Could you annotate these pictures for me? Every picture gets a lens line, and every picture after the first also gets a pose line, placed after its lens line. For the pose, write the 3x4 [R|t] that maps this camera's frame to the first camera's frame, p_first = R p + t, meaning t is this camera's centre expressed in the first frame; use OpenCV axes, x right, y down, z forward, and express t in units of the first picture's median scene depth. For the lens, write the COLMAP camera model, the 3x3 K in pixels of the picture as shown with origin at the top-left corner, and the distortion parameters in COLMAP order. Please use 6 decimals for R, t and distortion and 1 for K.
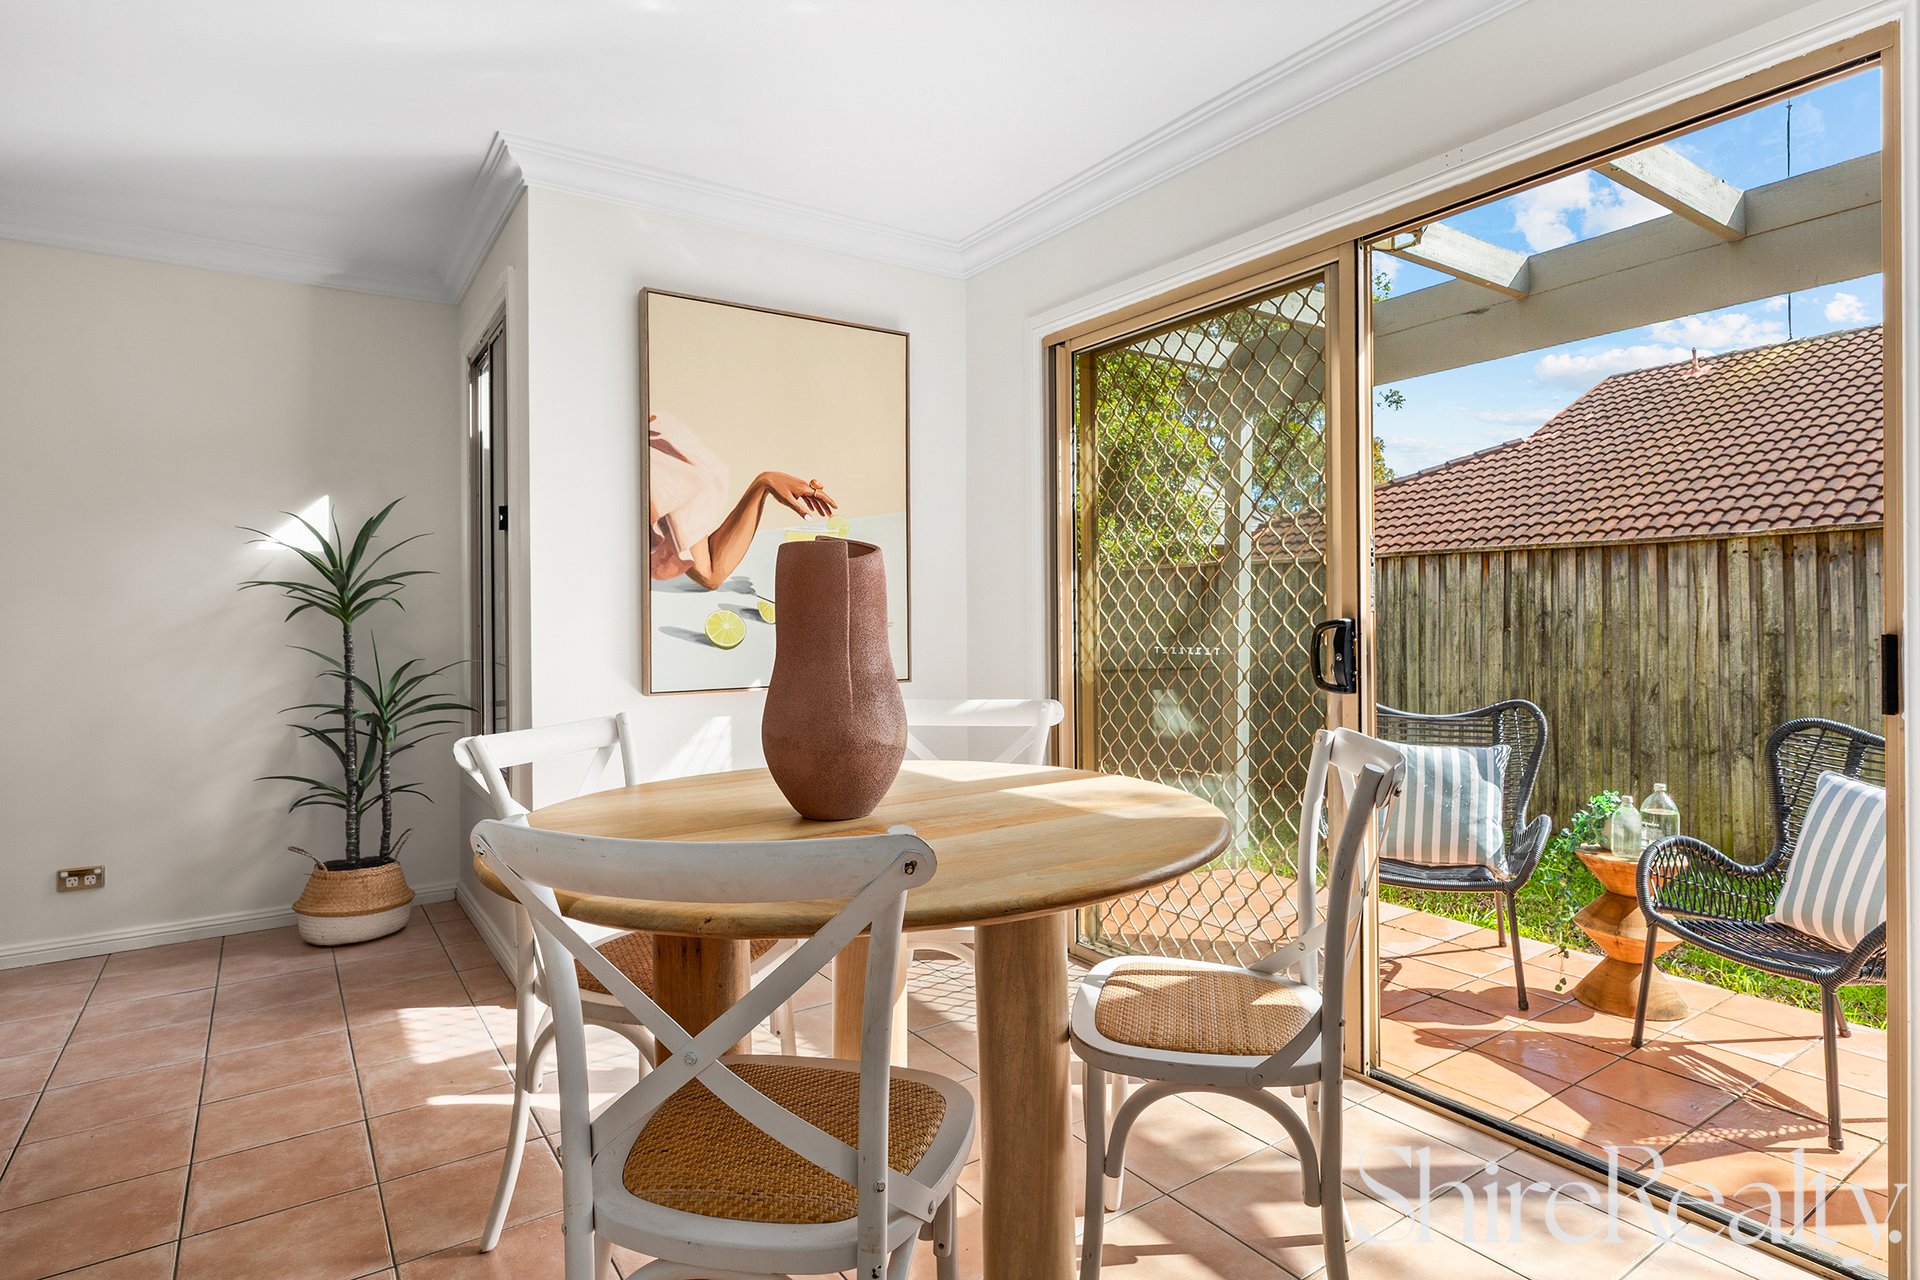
lens RADIAL K [[994.5, 0, 964.2], [0, 994.5, 622.5], [0, 0, 1]] dist [0.001540, 0.000167]
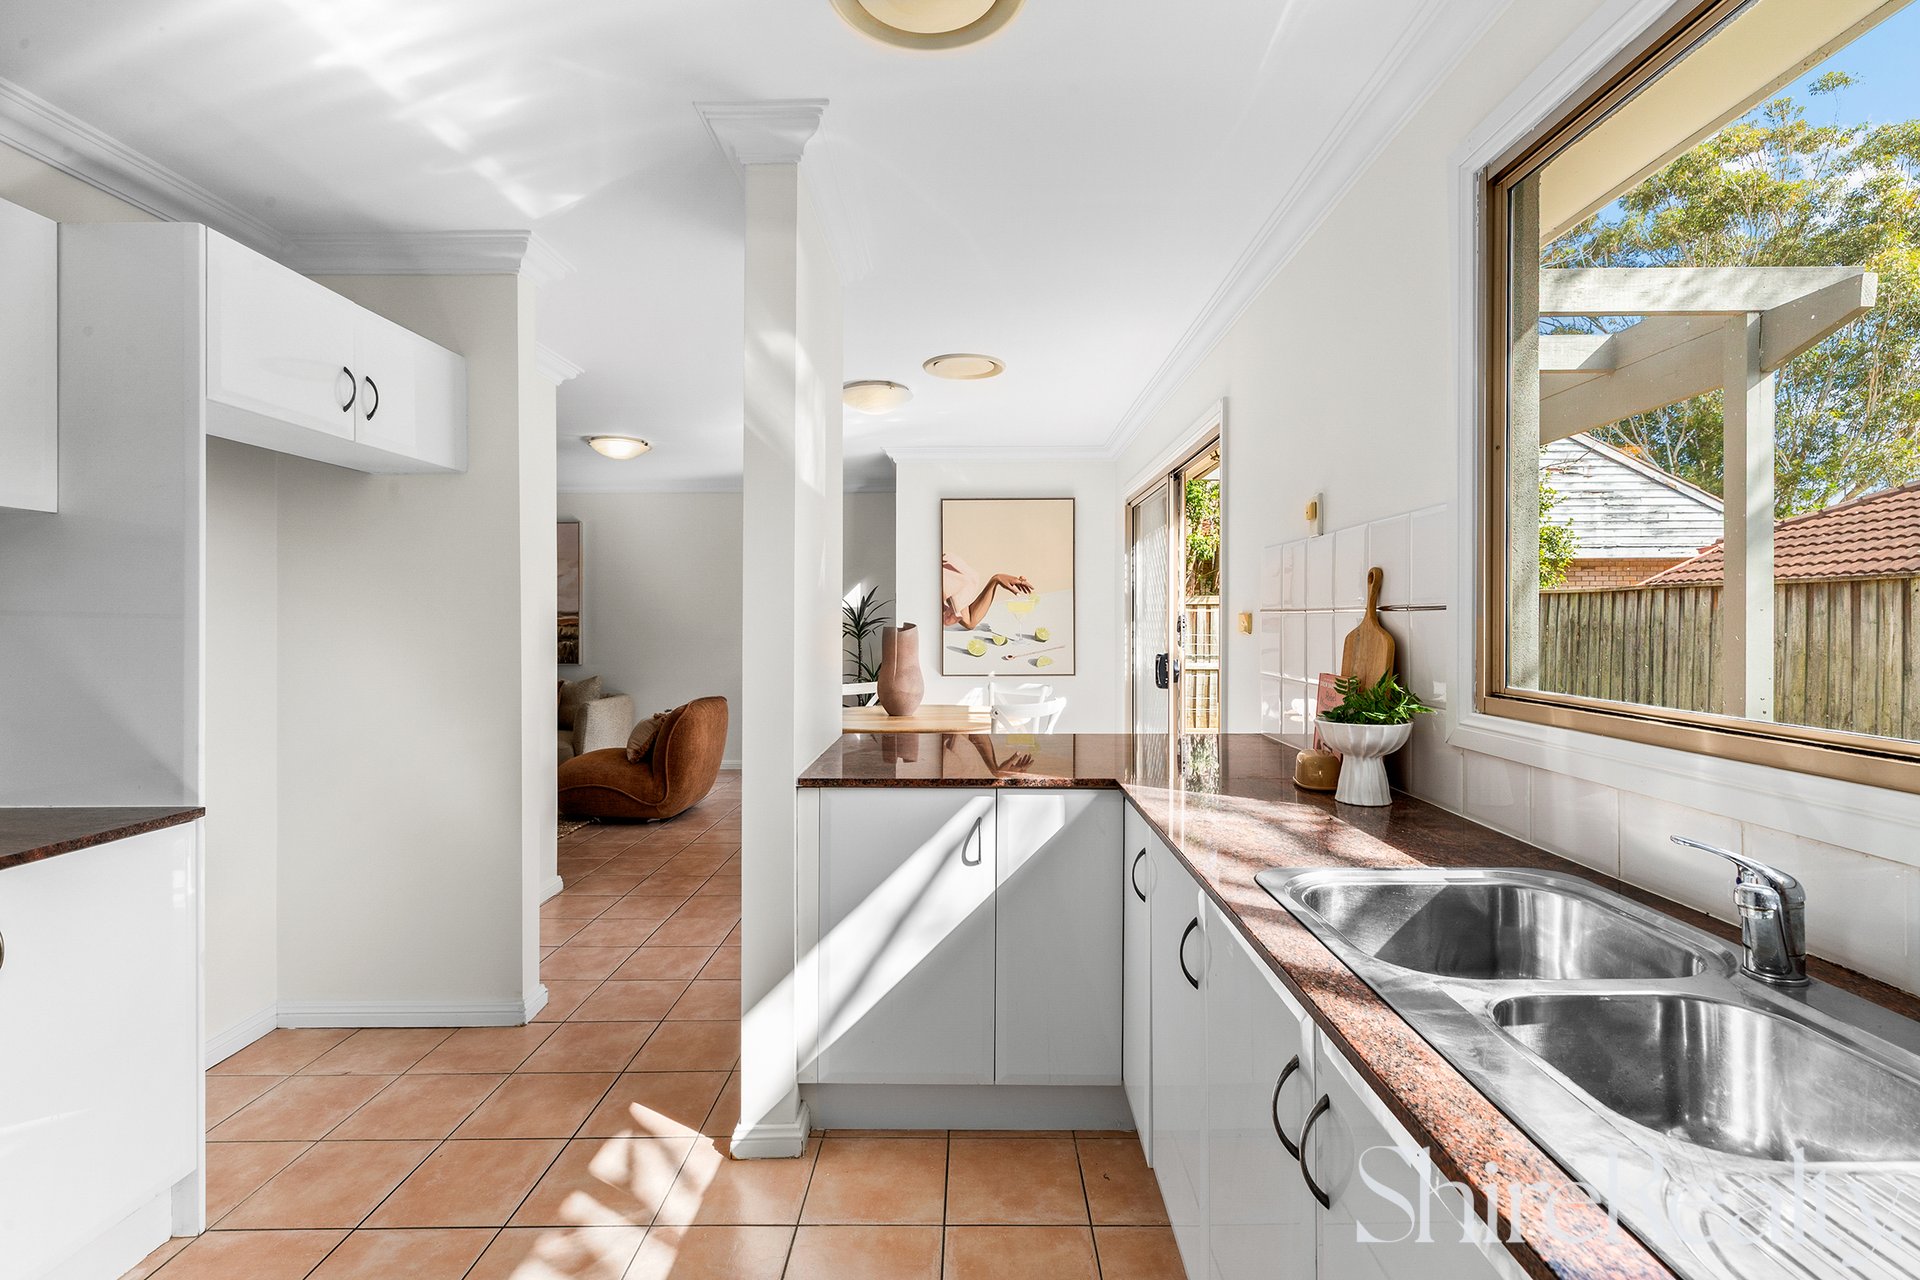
lens RADIAL K [[871.2, 0, 961.2], [0, 871.2, 629.4], [0, 0, 1]] dist [0.001520, 0.000065]
pose [[0.813059, 0.013694, -0.582020, 0.745101], [-0.008884, 0.999899, 0.011114, -0.047782], [0.582114, -0.003866, 0.813098, -0.509776]]
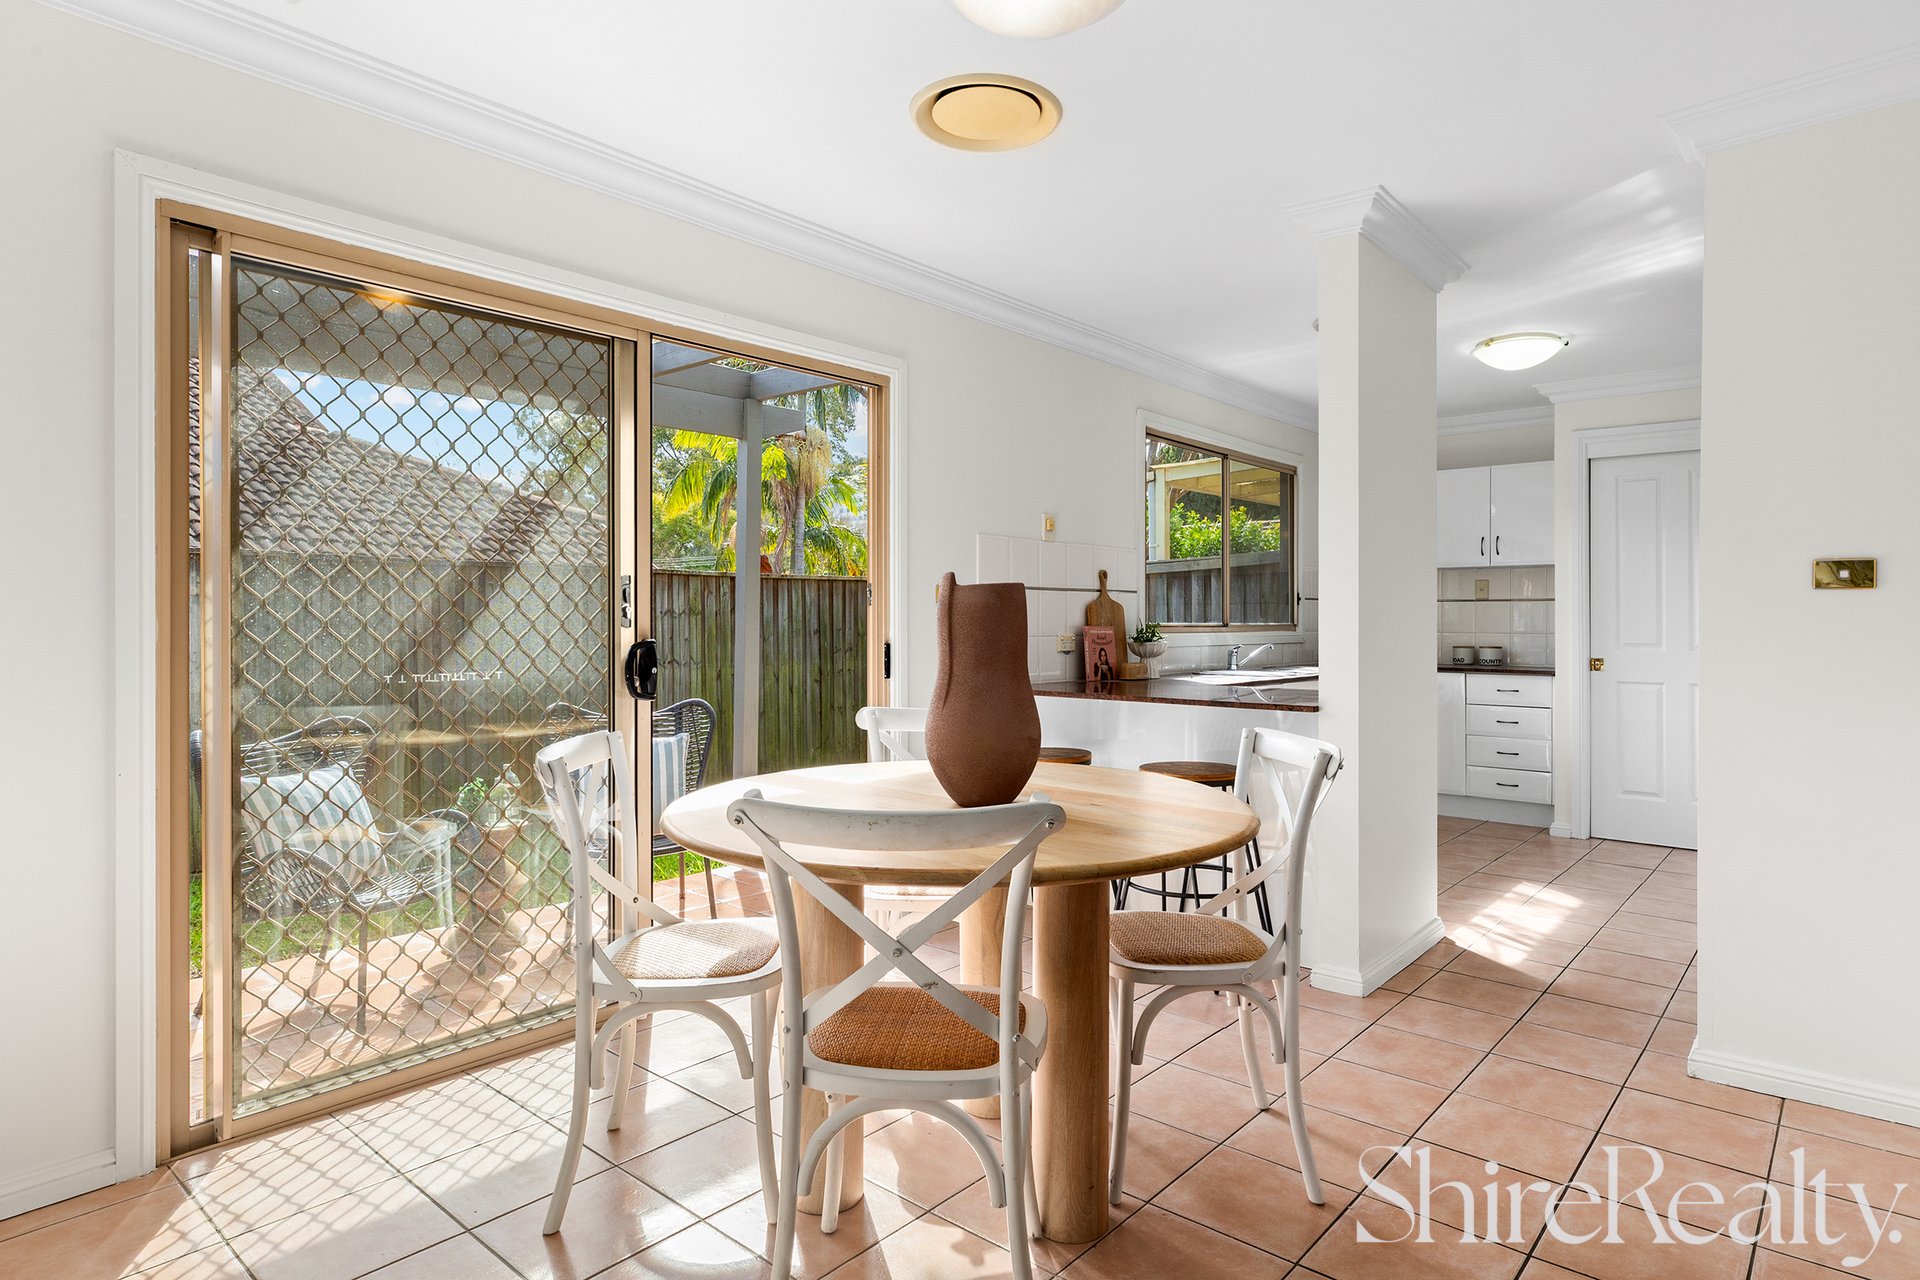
lens RADIAL K [[1056.6, 0, 967.5], [0, 1056.6, 626.8], [0, 0, 1]] dist [-0.005985, -0.000726]
pose [[-0.250317, 0.001608, 0.968163, -3.032504], [0.007834, 0.999969, 0.000364, 0.047261], [-0.968132, 0.007676, -0.250322, 2.554773]]
